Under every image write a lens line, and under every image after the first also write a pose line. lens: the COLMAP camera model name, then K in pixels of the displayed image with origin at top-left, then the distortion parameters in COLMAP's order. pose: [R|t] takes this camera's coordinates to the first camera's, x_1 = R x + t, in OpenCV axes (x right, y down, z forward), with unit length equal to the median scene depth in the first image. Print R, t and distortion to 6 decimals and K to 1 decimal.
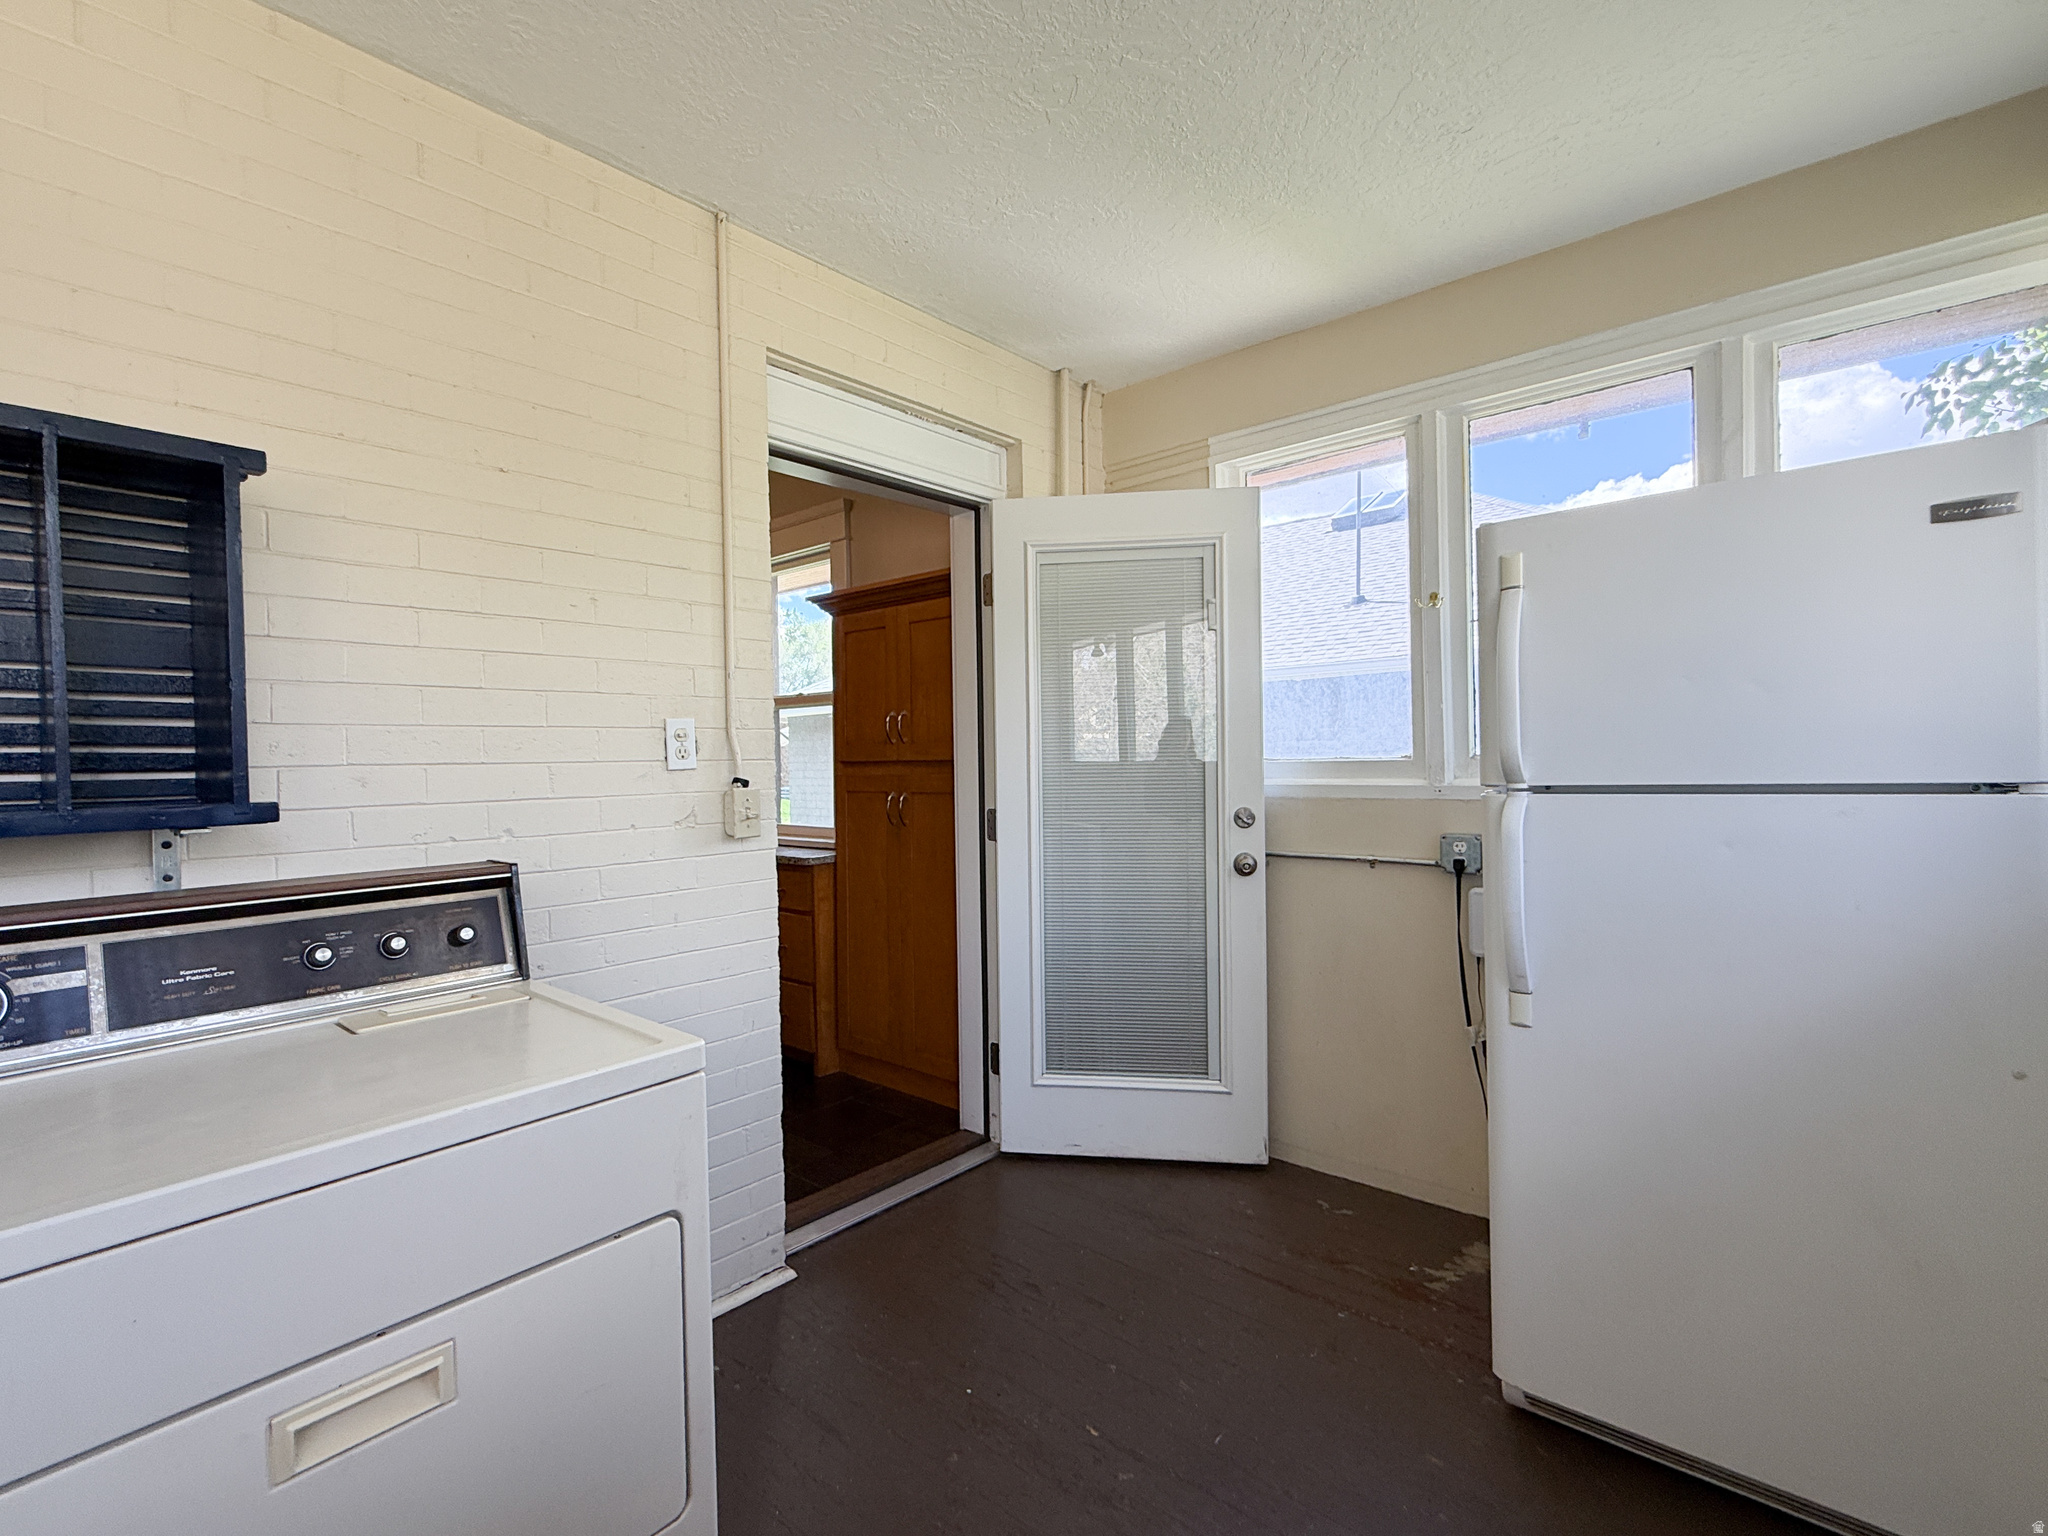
lens RADIAL K [[941.0, 0, 1019.0], [0, 941.0, 766.6], [0, 0, 1]] dist [-0.002267, -0.000133]
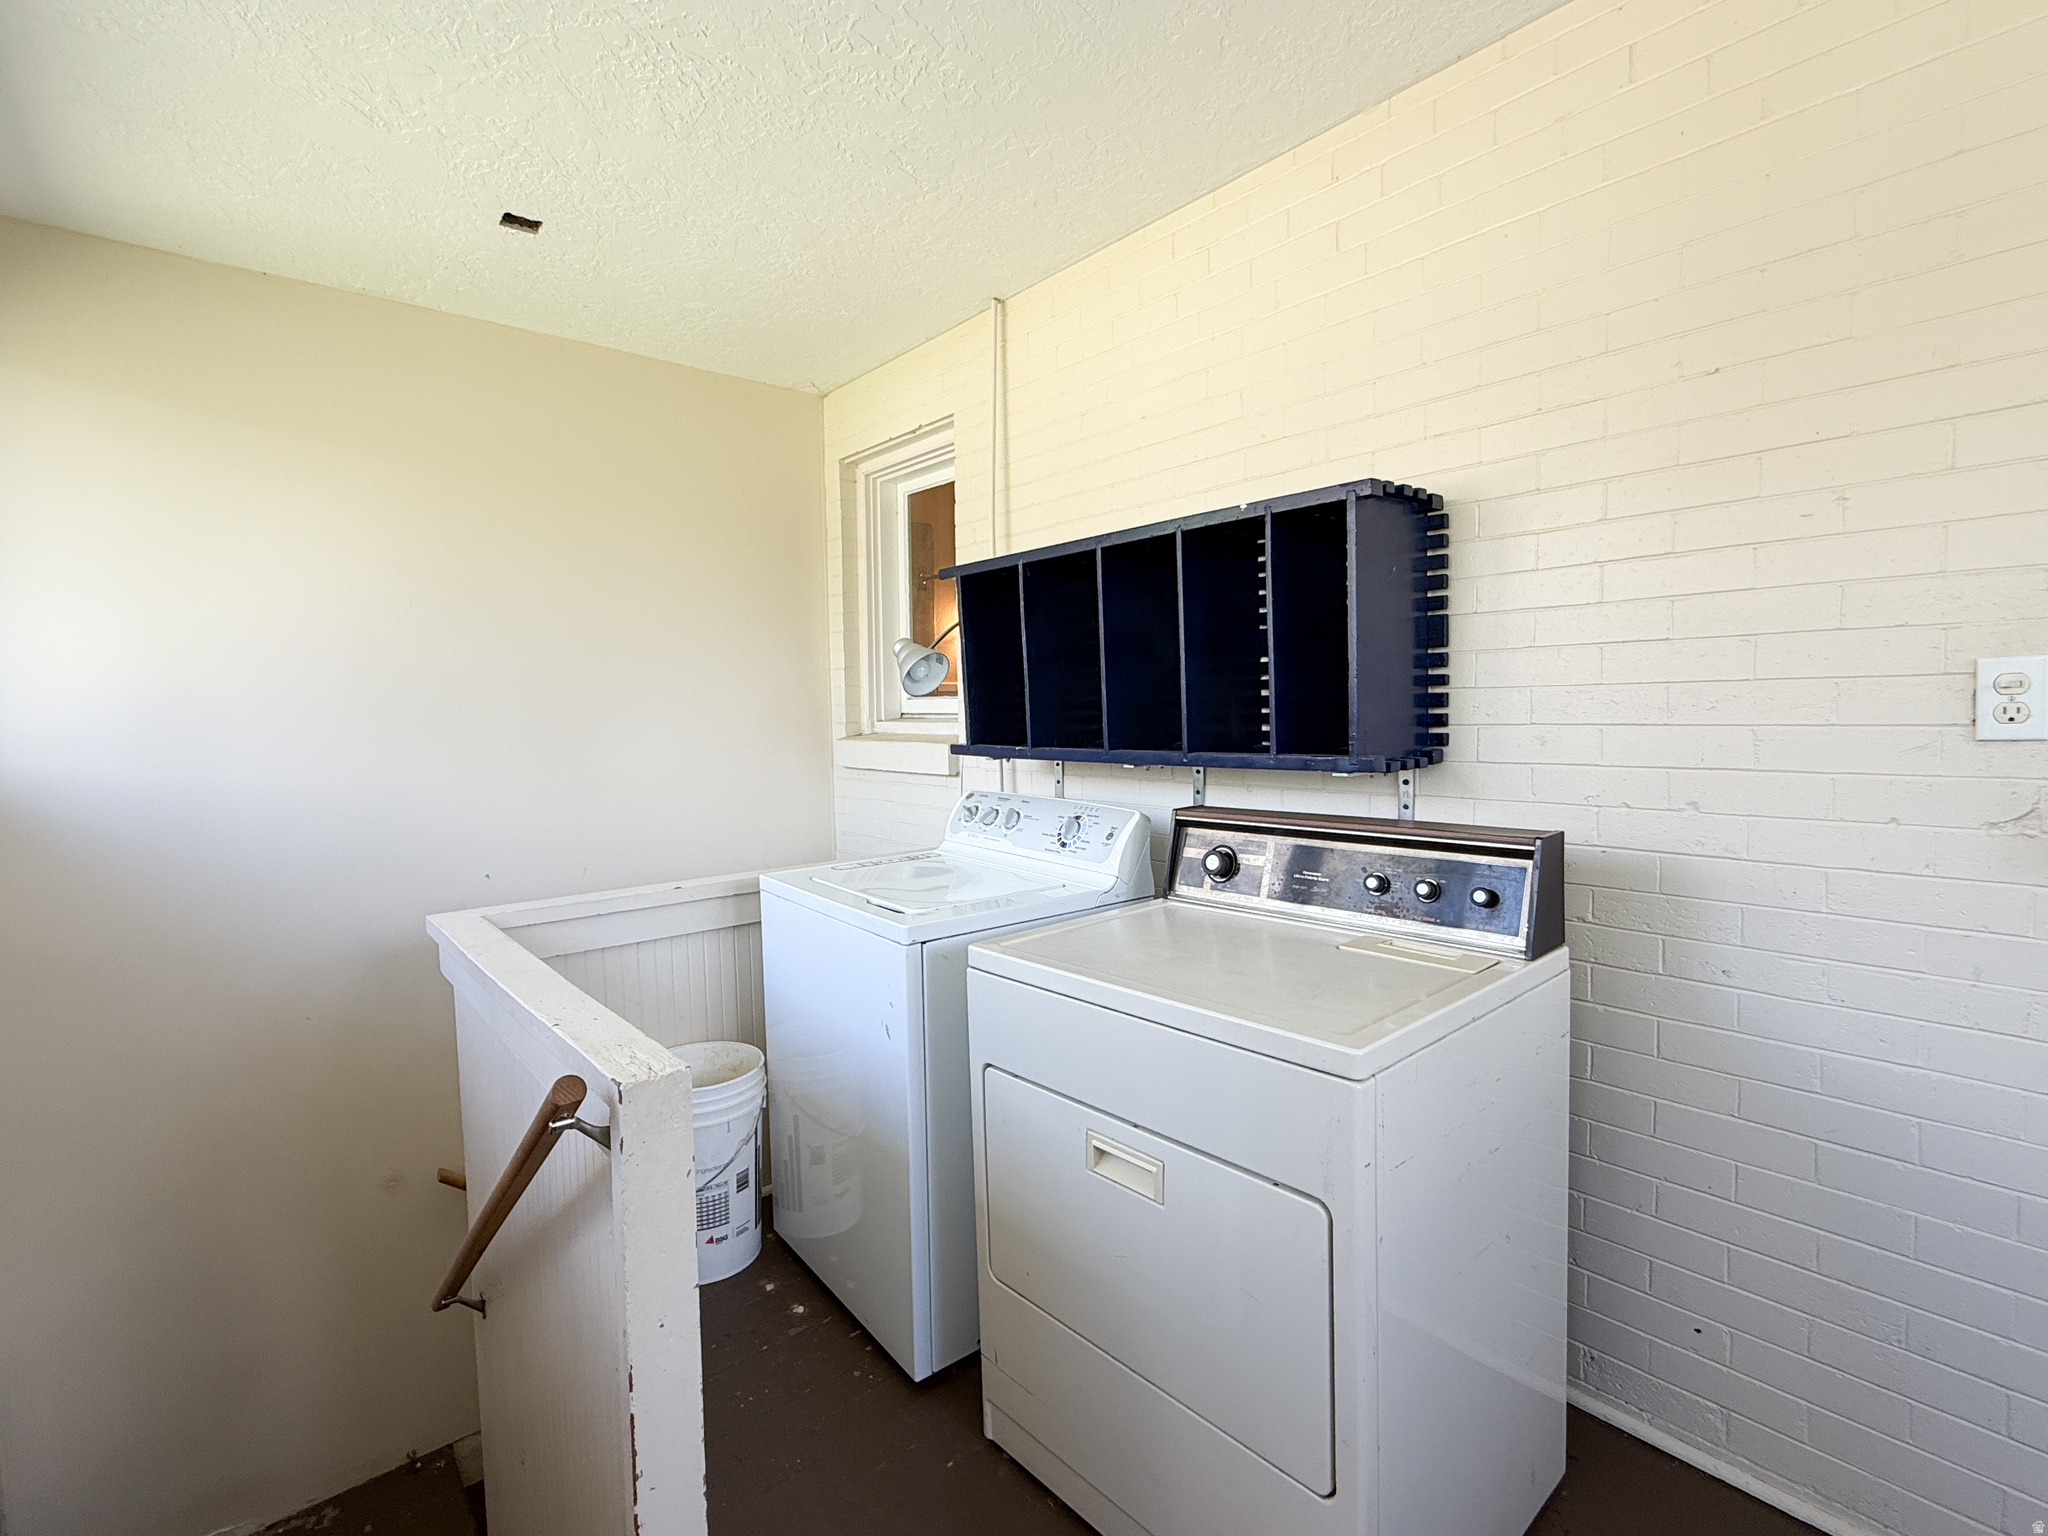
lens RADIAL K [[941.0, 0, 1019.2], [0, 941.0, 761.8], [0, 0, 1]] dist [-0.002267, -0.000133]
pose [[-0.122026, 0.068358, -0.990170, 0.393045], [0.002942, 0.997646, 0.068512, -0.031884], [0.992523, 0.005447, -0.121940, 0.519880]]
